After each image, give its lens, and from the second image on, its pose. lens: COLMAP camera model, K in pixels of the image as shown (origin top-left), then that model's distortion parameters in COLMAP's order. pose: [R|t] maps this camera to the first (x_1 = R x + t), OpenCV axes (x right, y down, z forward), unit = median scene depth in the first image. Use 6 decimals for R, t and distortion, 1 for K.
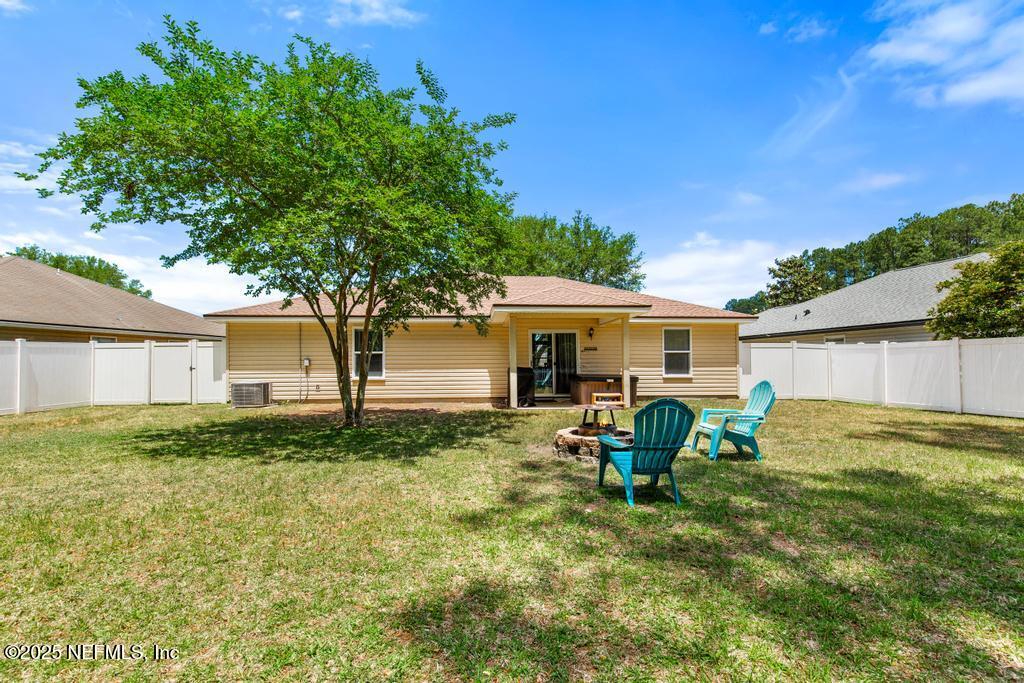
lens RADIAL K [[476.3, 0, 511.2], [0, 476.3, 360.3], [0, 0, 1]] dist [0.002261, -0.000903]
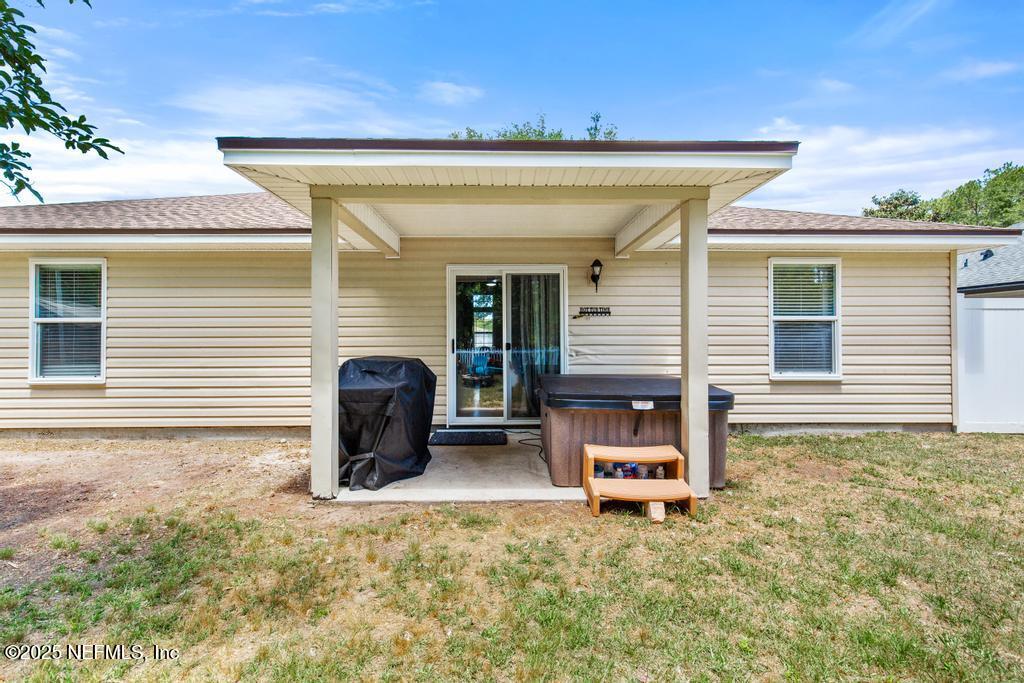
lens RADIAL K [[476.3, 0, 513.4], [0, 476.3, 336.2], [0, 0, 1]] dist [0.002261, -0.000903]
pose [[0.998328, 0.001789, -0.057779, 0.119016], [-0.001576, 0.999992, 0.003727, -0.003646], [0.057785, -0.003630, 0.998322, 0.575781]]
